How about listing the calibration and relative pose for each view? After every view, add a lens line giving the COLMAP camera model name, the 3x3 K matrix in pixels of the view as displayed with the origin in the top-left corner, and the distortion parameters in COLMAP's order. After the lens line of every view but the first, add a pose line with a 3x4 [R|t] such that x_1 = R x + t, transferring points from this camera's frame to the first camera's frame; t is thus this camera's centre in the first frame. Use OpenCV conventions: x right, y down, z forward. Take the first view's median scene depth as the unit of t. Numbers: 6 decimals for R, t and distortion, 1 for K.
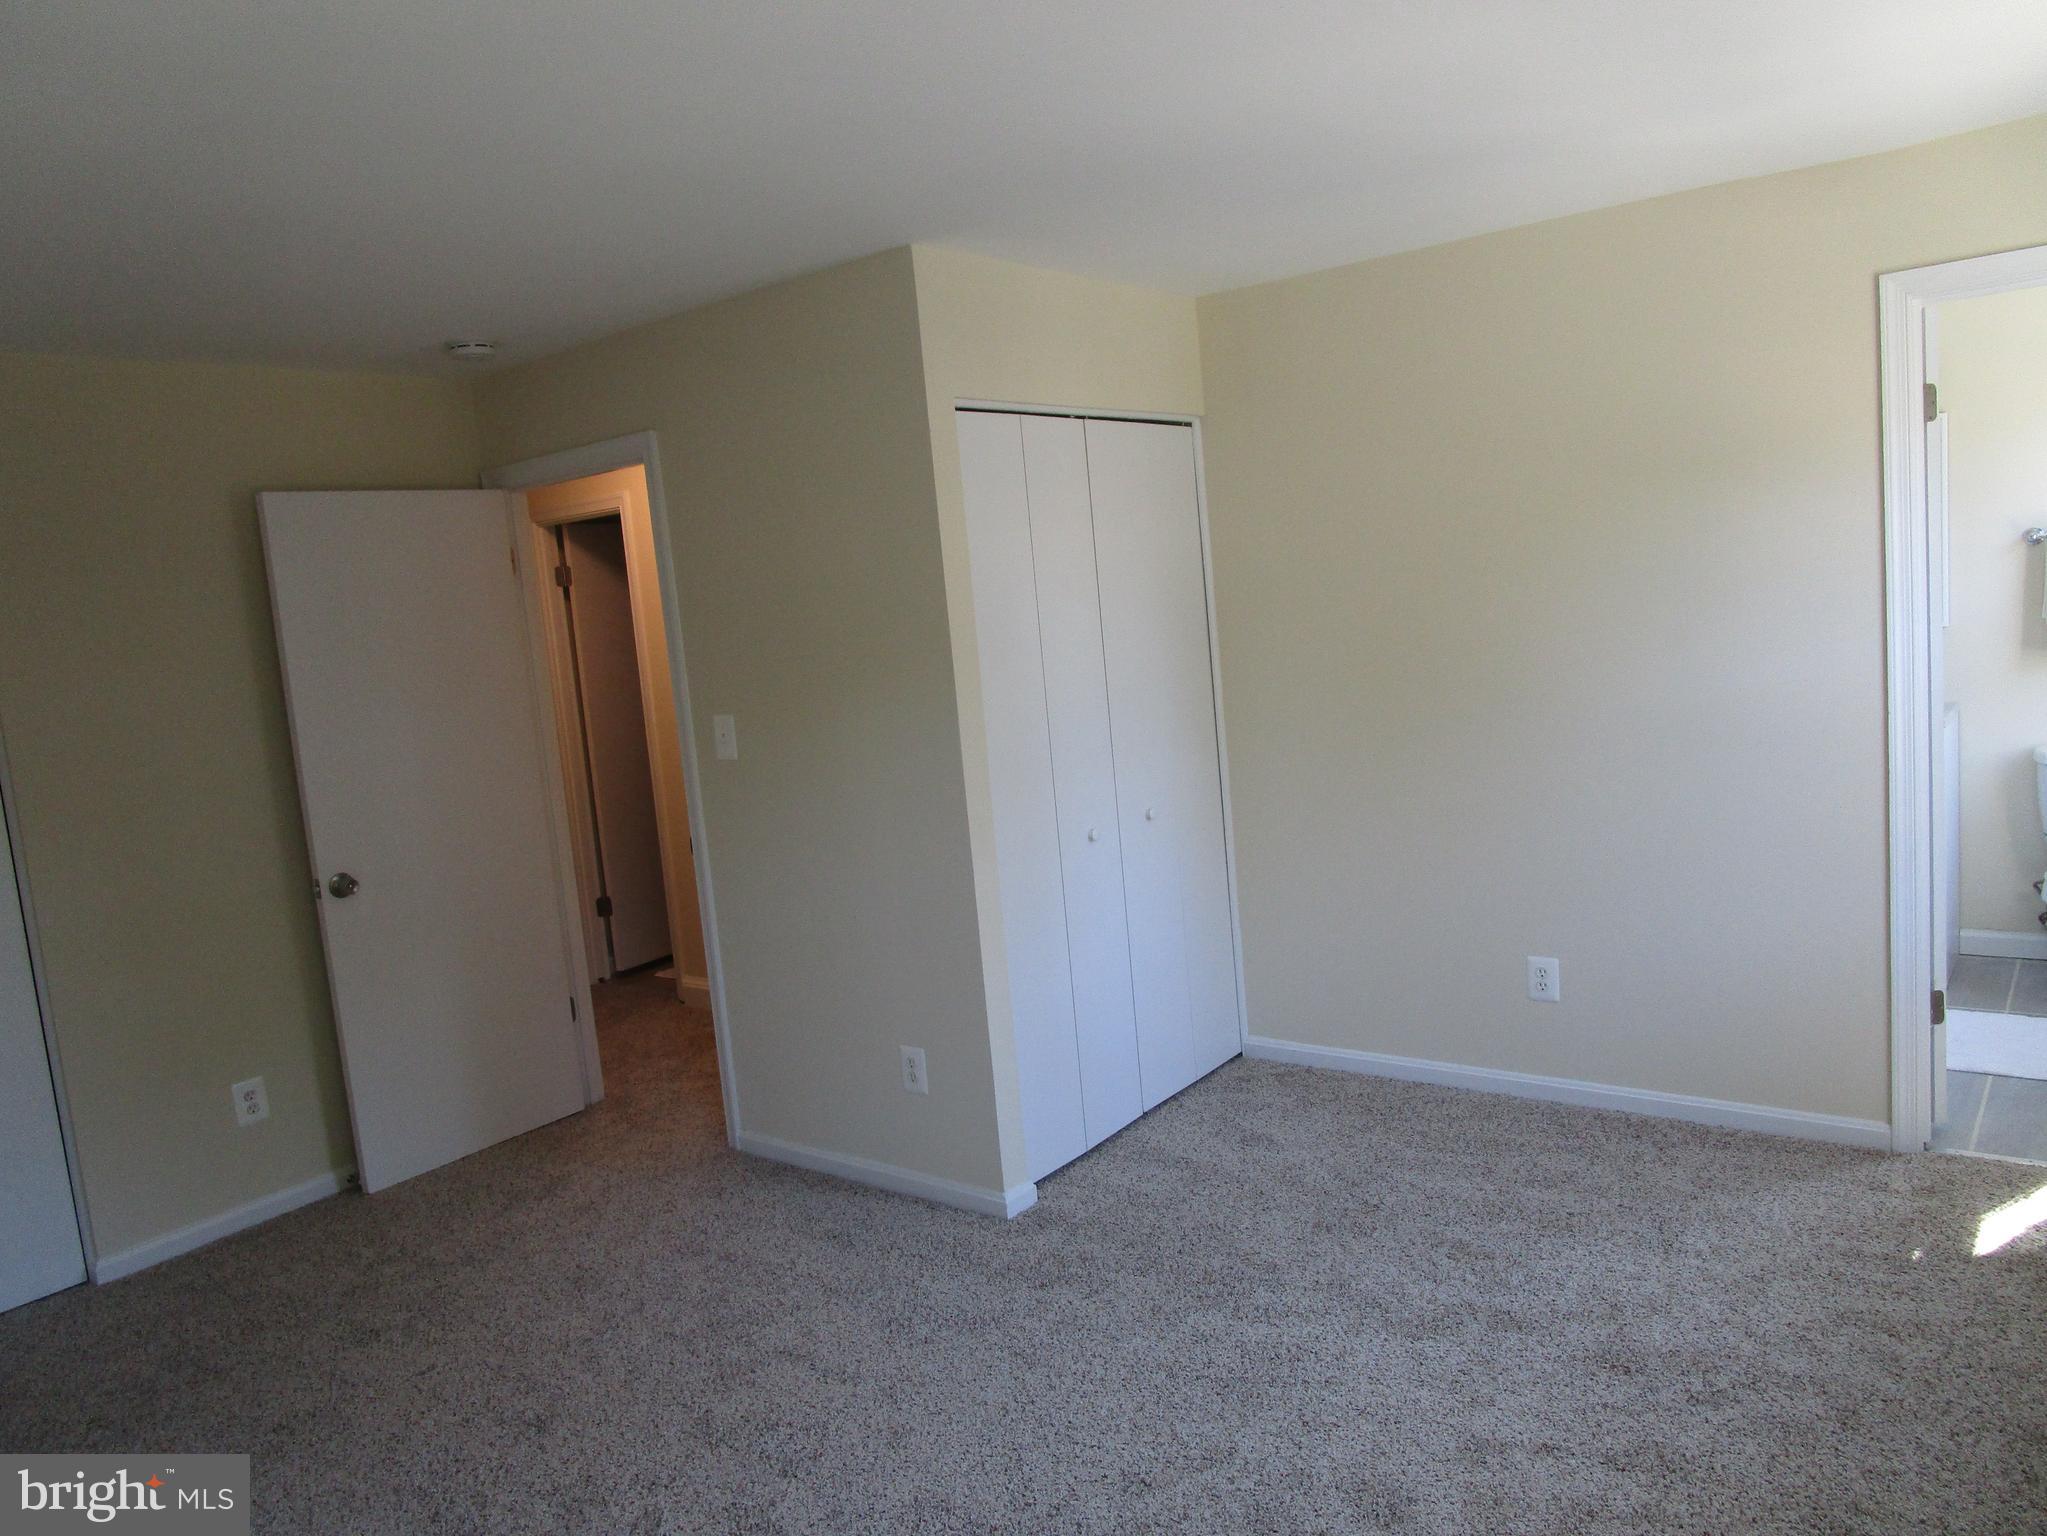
lens RADIAL K [[1432.3, 0, 1017.6], [0, 1432.3, 772.3], [0, 0, 1]] dist [-0.030360, -0.003388]
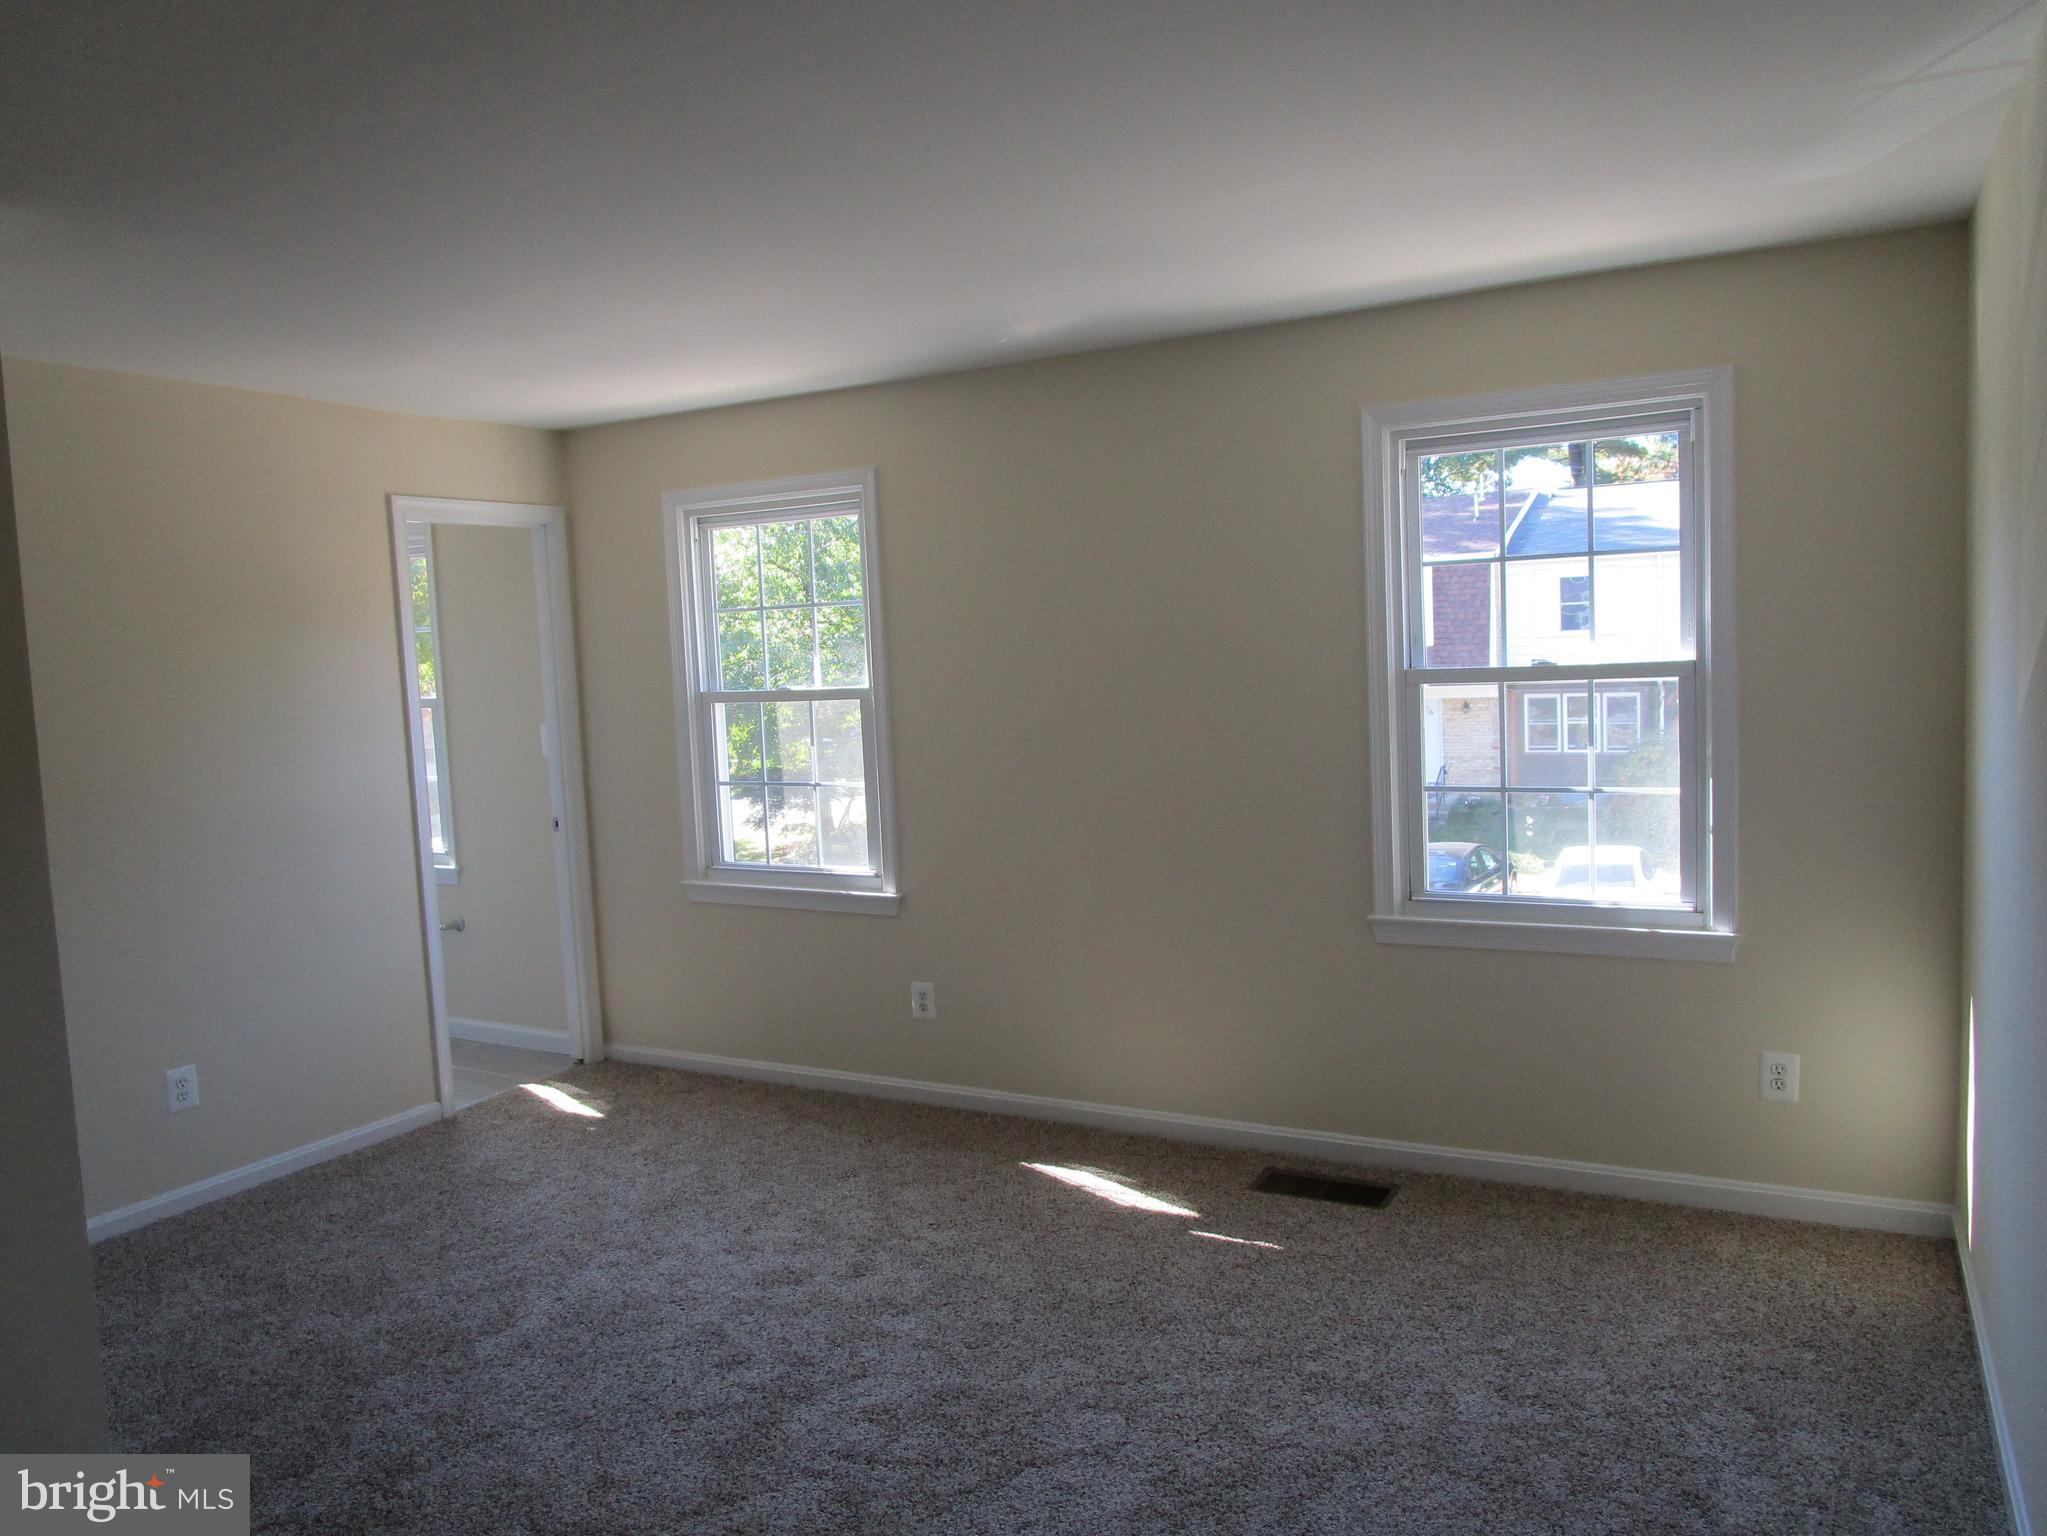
lens RADIAL K [[1432.3, 0, 1017.6], [0, 1432.3, 772.3], [0, 0, 1]] dist [-0.030360, -0.003388]
pose [[-0.147992, 0.010246, 0.988935, -0.941853], [0.176753, 0.984121, 0.016254, 0.012789], [-0.973066, 0.177202, -0.147453, 0.669684]]
